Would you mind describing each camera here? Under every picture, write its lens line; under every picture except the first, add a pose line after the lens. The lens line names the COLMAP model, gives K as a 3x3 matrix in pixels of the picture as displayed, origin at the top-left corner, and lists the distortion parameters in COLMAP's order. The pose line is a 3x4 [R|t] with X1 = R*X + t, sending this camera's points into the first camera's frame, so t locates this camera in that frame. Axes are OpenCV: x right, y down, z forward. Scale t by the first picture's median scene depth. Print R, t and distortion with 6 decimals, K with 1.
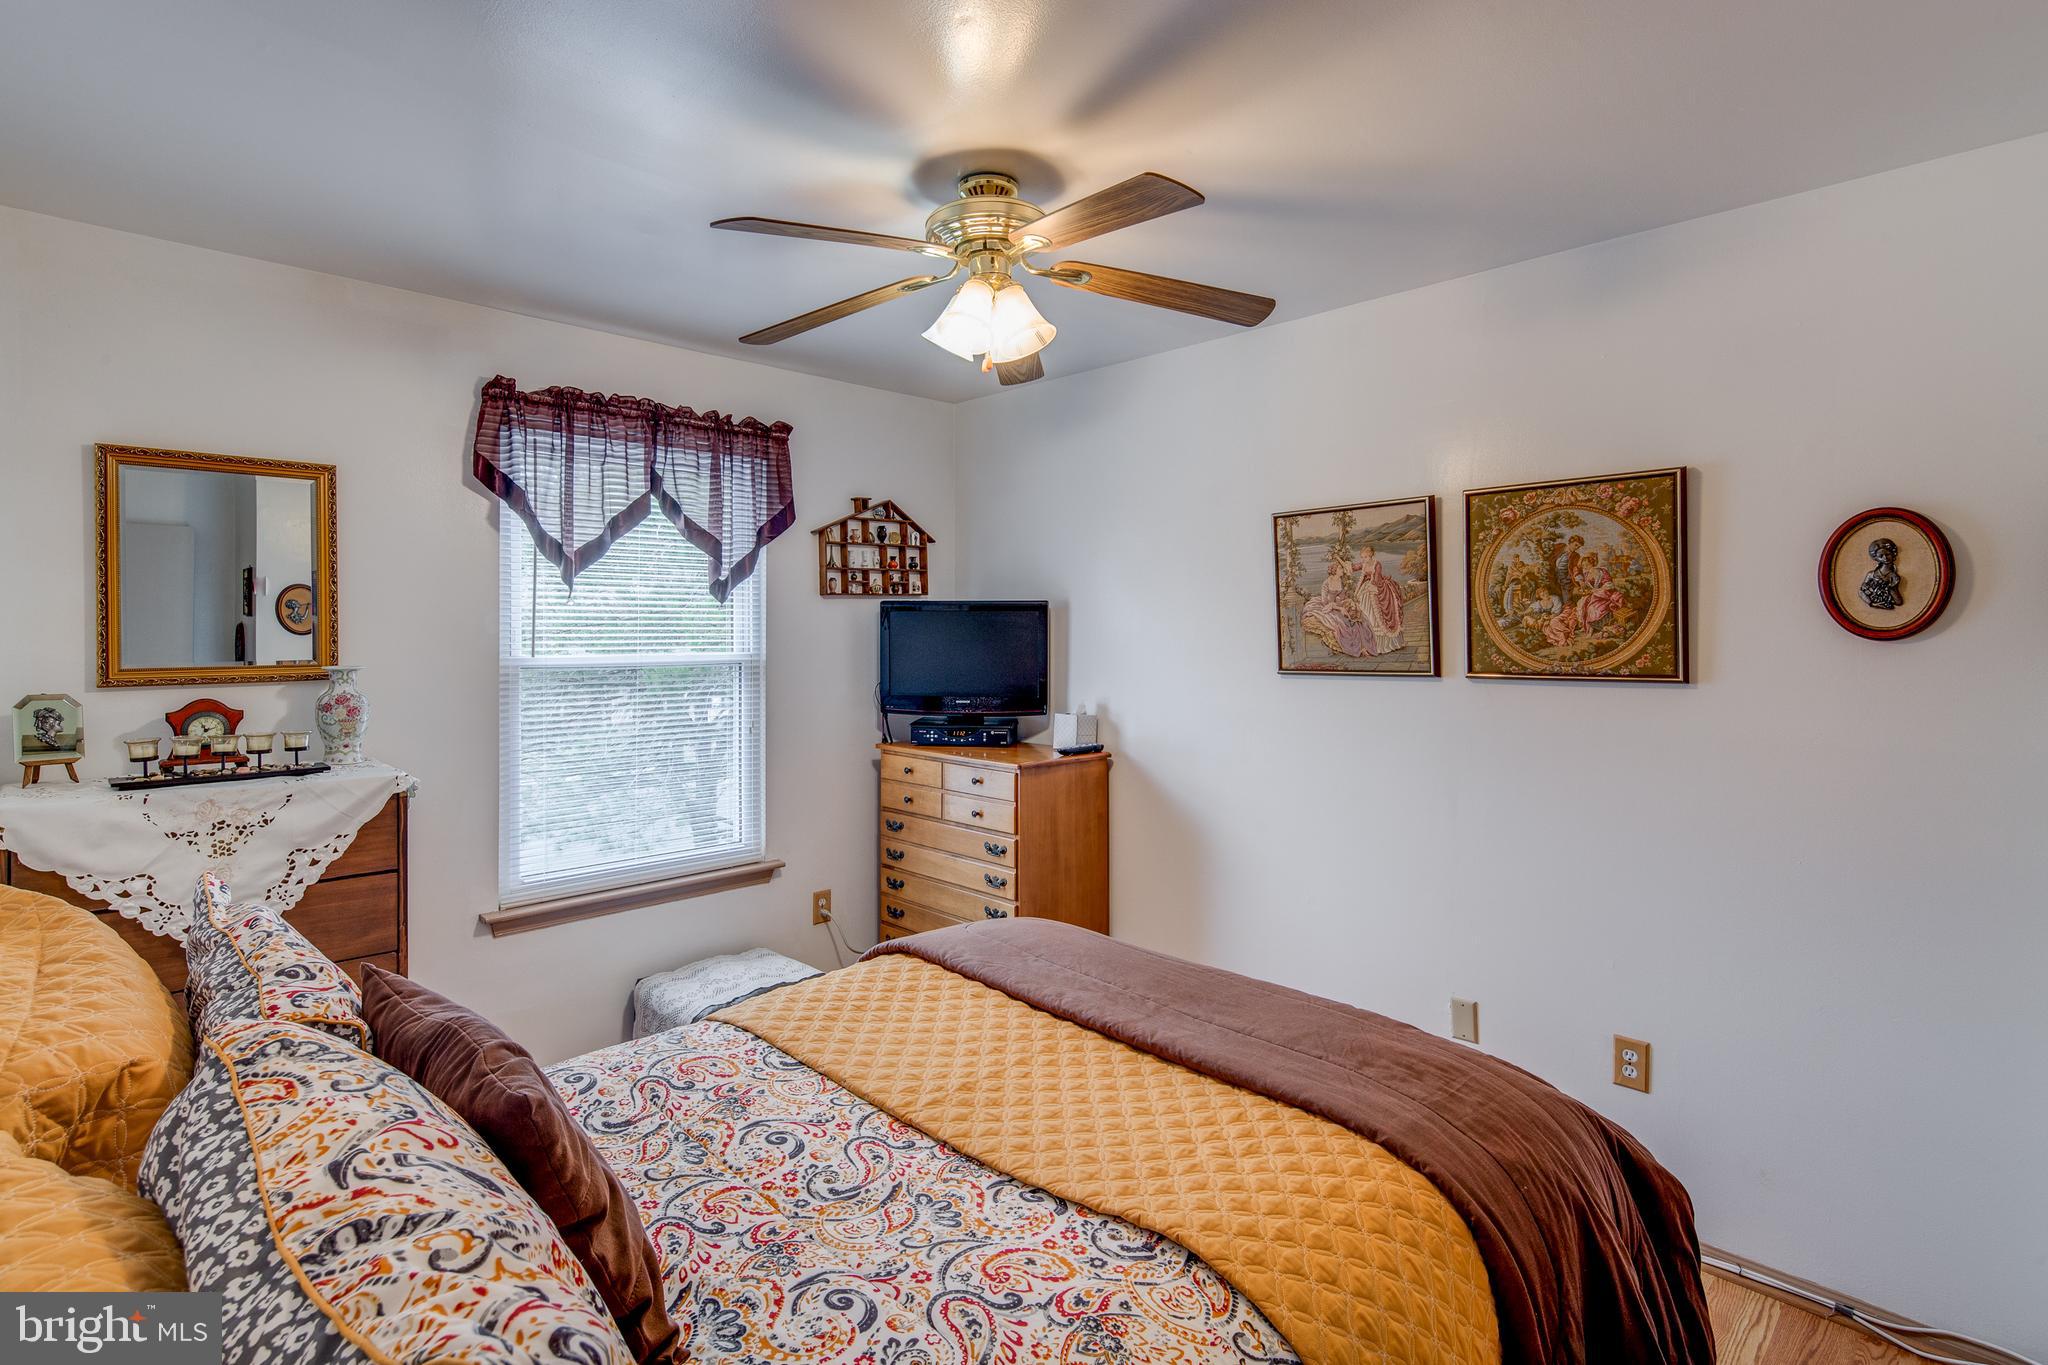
lens RADIAL K [[996.7, 0, 1023.6], [0, 996.7, 639.4], [0, 0, 1]] dist [0.002663, -0.000418]
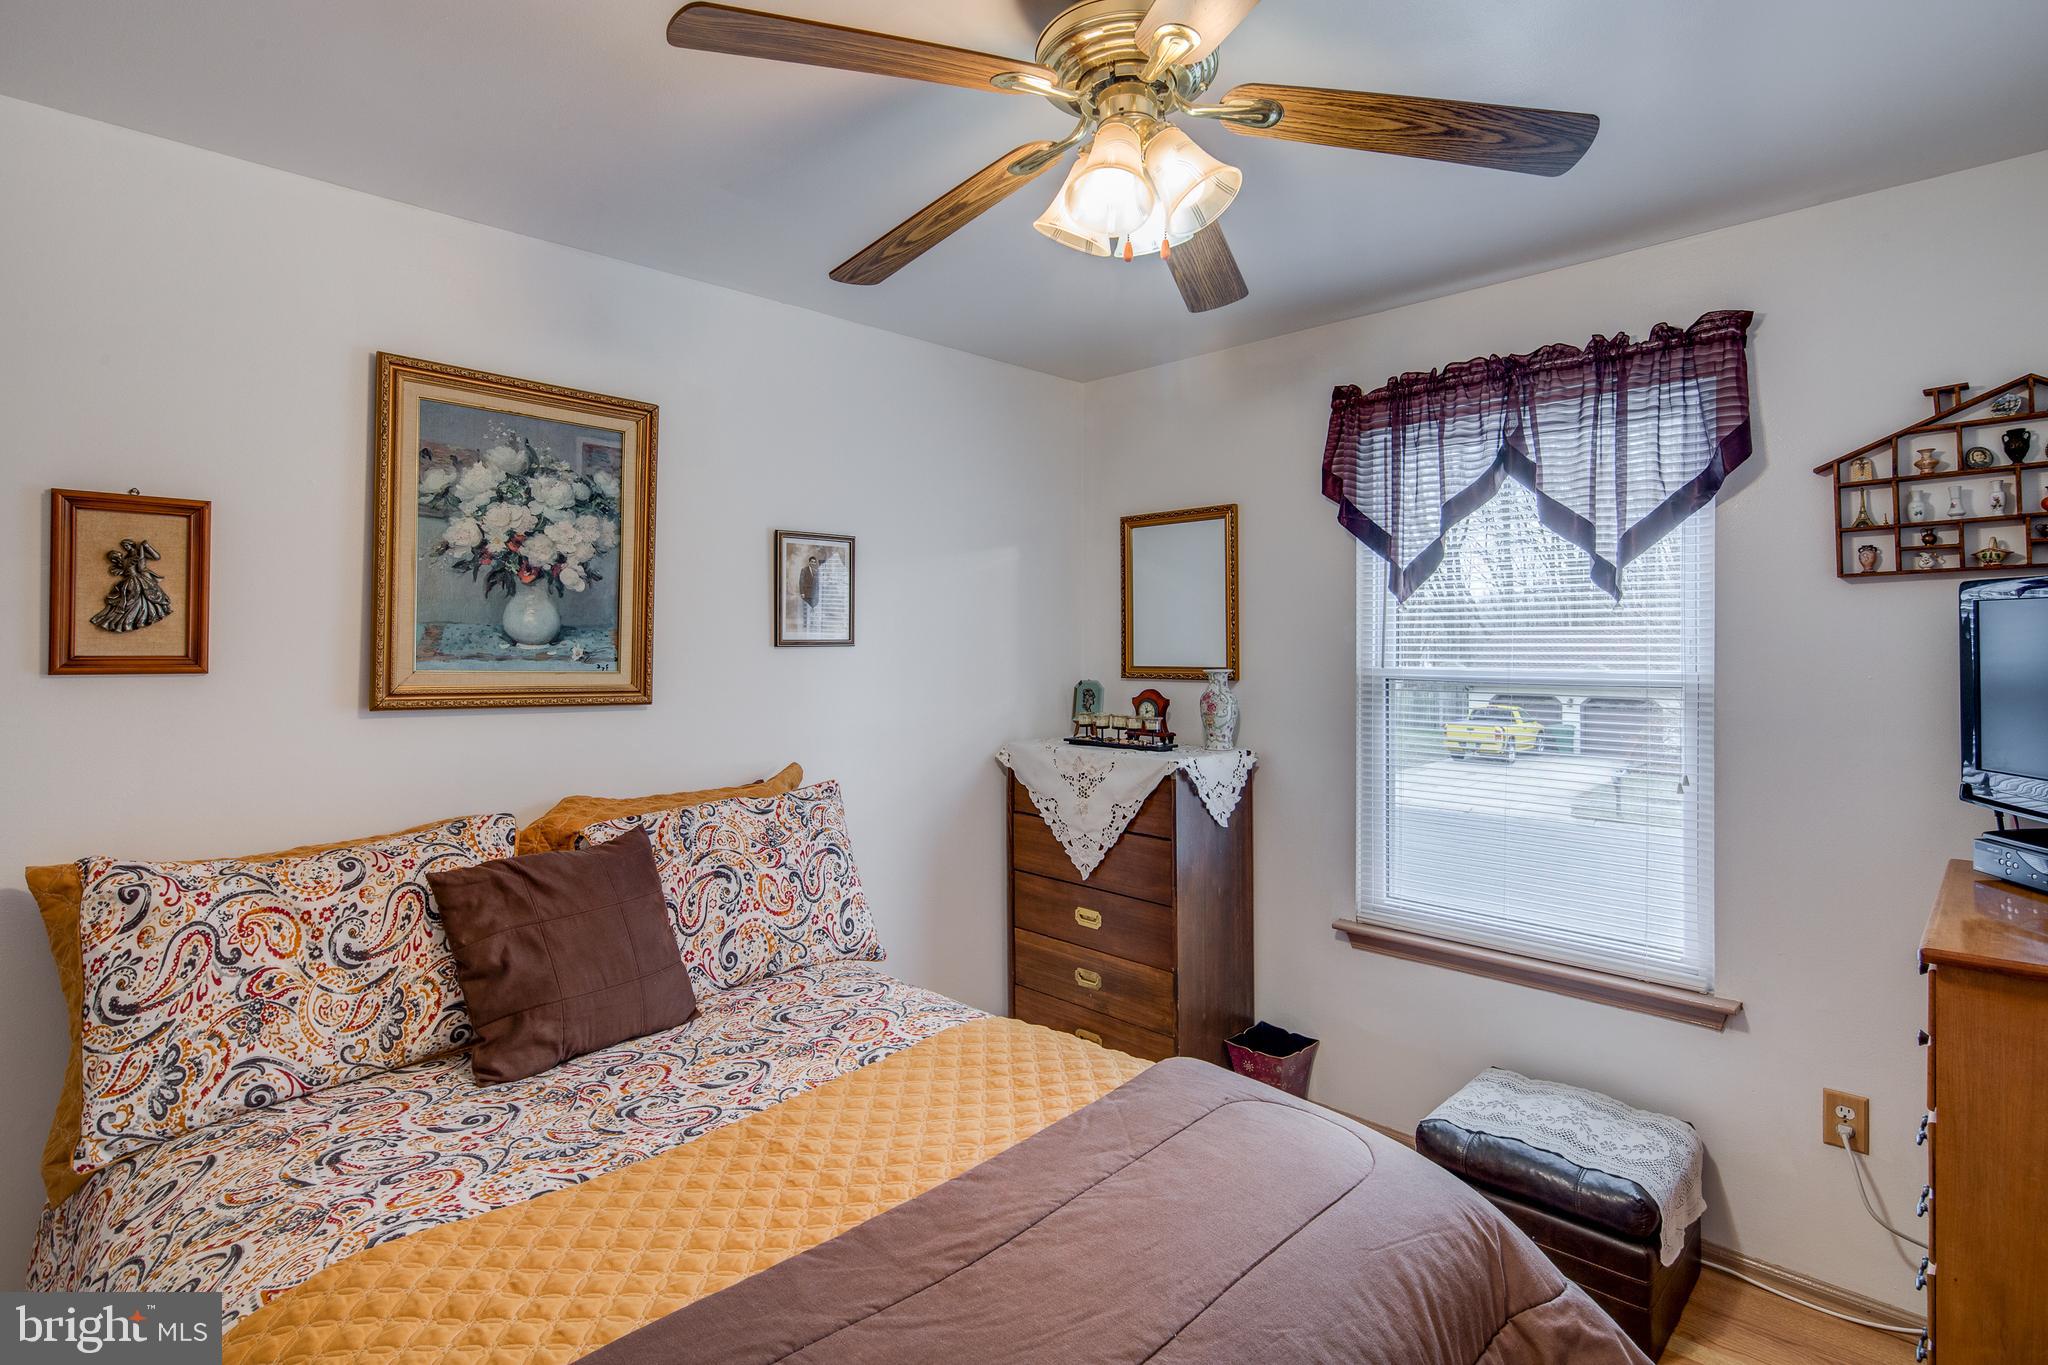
lens RADIAL K [[996.7, 0, 1023.6], [0, 996.7, 639.4], [0, 0, 1]] dist [0.002663, -0.000418]
pose [[0.012229, 0.002051, -0.999923, 0.423377], [-0.005290, 0.999984, 0.001986, -0.008638], [0.999911, 0.005265, 0.012240, 0.600118]]
